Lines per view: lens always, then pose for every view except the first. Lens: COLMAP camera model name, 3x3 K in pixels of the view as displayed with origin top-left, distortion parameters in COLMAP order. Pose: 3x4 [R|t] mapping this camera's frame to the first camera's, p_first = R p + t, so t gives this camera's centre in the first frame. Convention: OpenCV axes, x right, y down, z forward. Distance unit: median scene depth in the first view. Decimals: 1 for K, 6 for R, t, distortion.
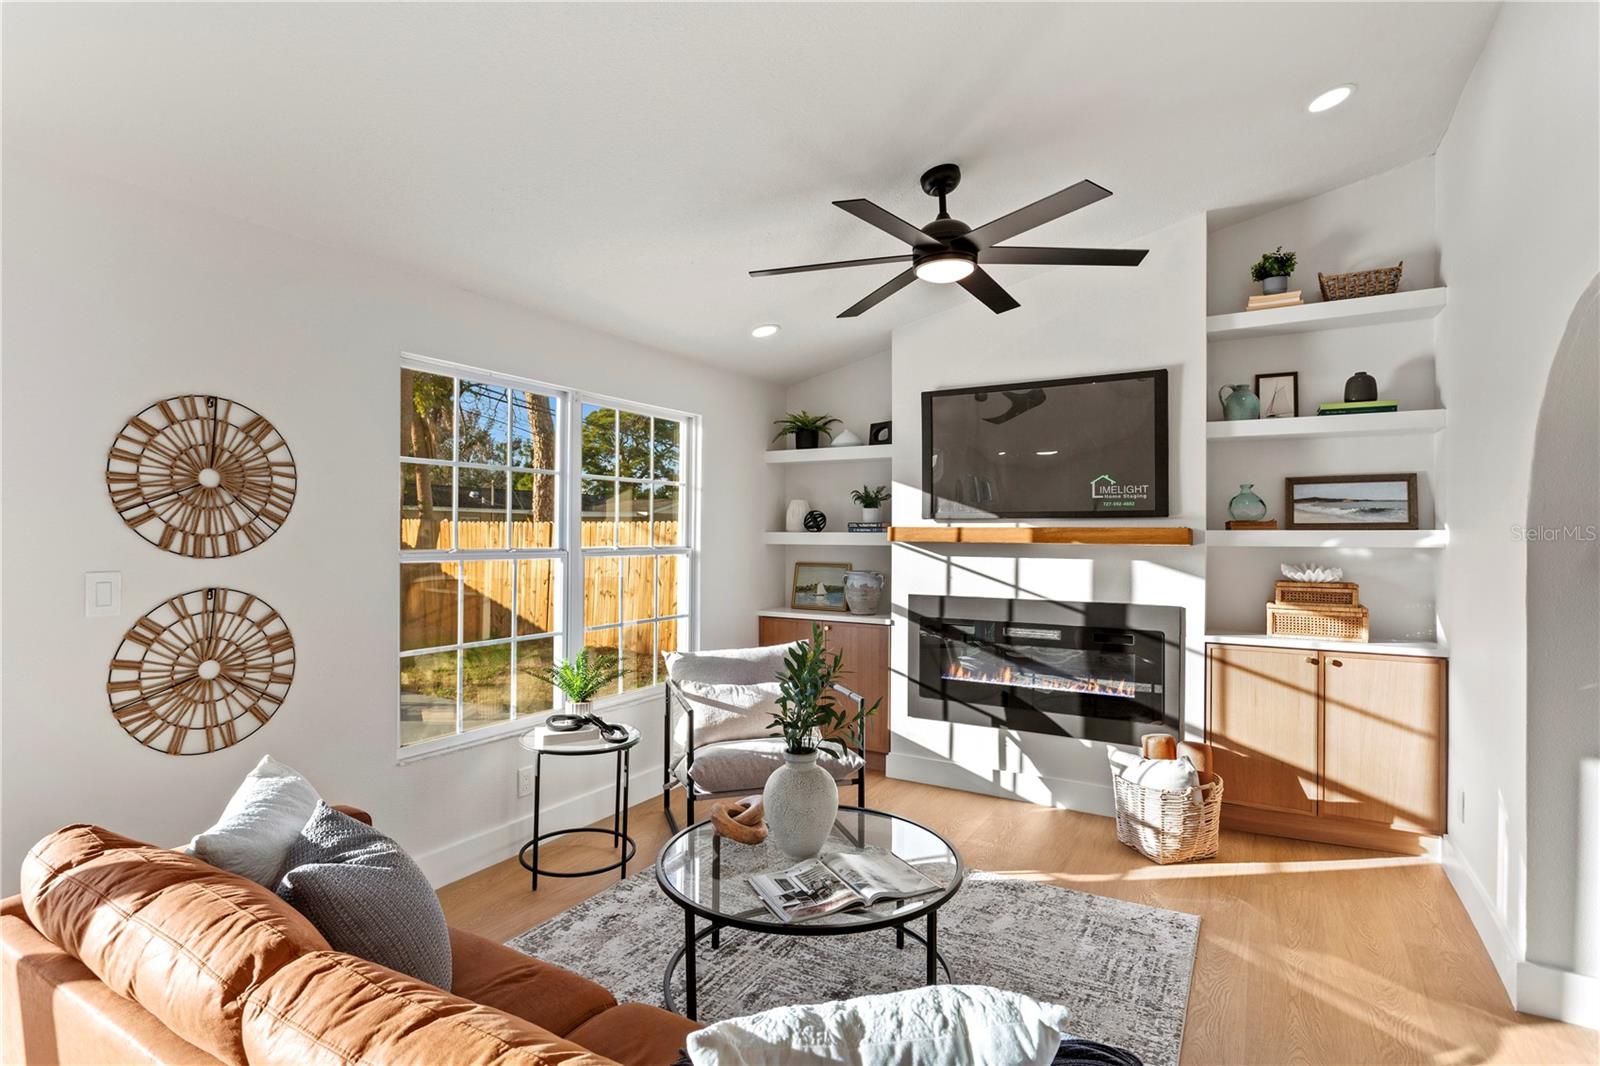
lens RADIAL K [[794.4, 0, 801.5], [0, 794.4, 533.7], [0, 0, 1]] dist [-0.022382, 0.011081]
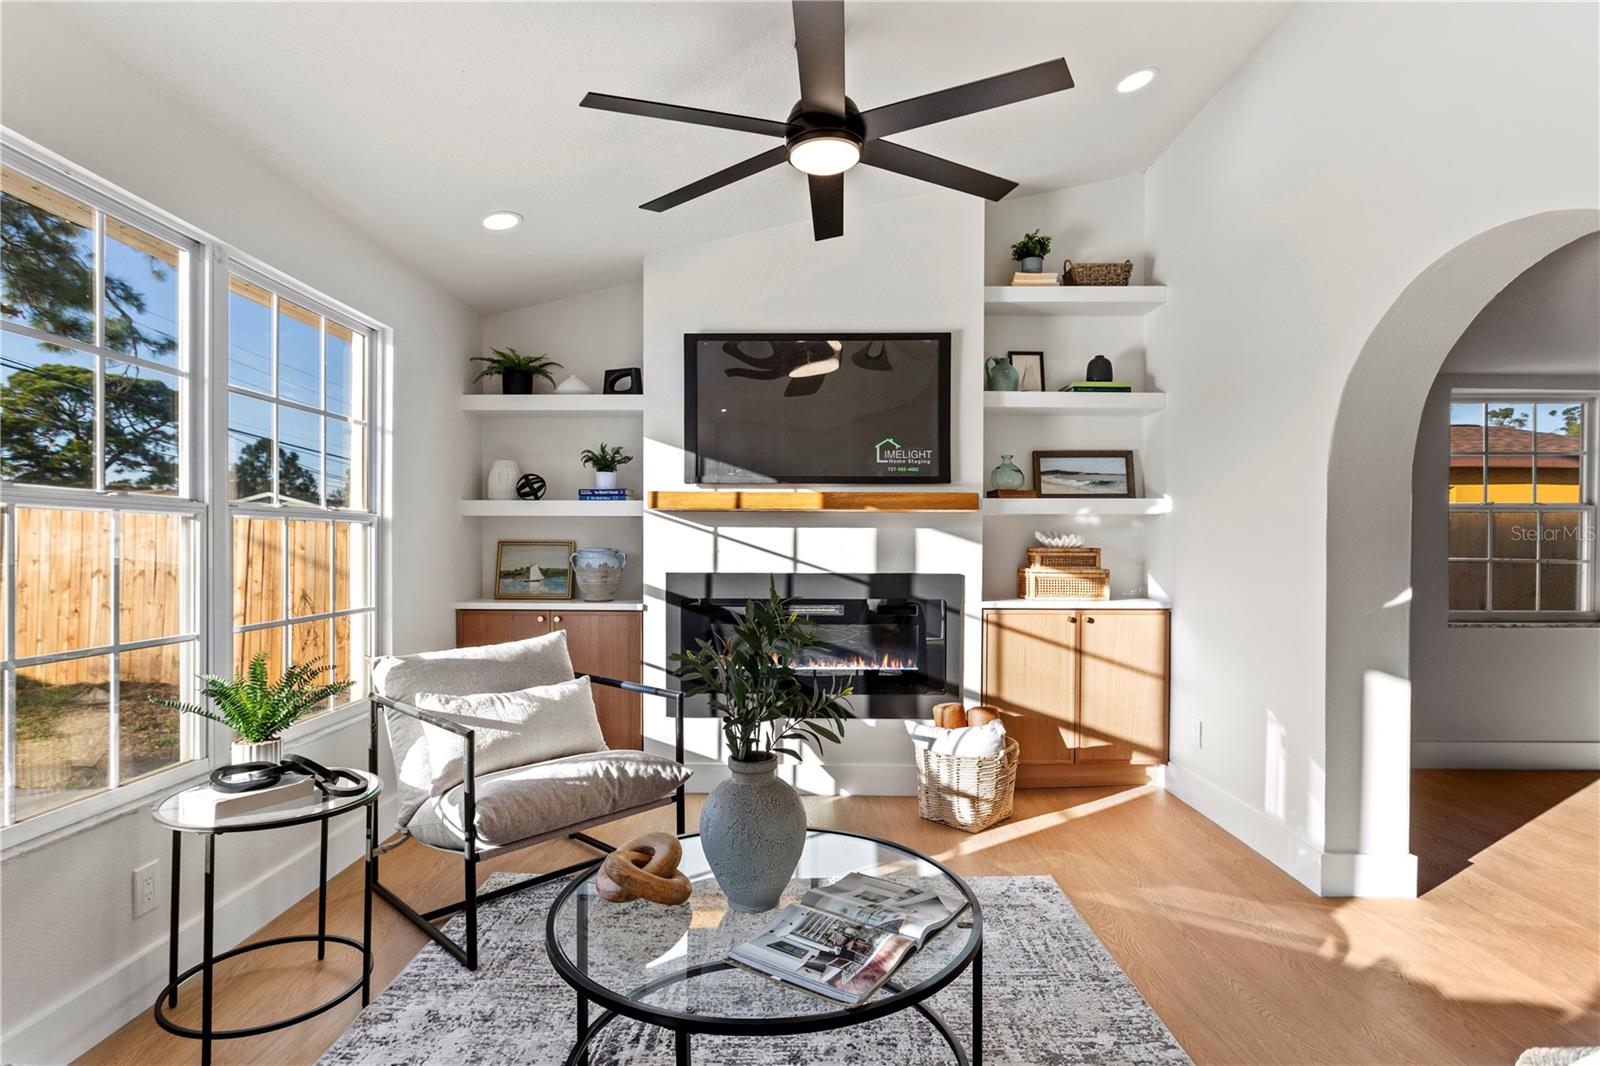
lens RADIAL K [[800.9, 0, 798.0], [0, 800.9, 551.9], [0, 0, 1]] dist [-0.016087, 0.011323]
pose [[0.865085, -0.006987, 0.501576, -0.221492], [0.000905, 0.999923, 0.012368, 0.056693], [-0.501624, -0.010245, 0.865025, 0.249406]]
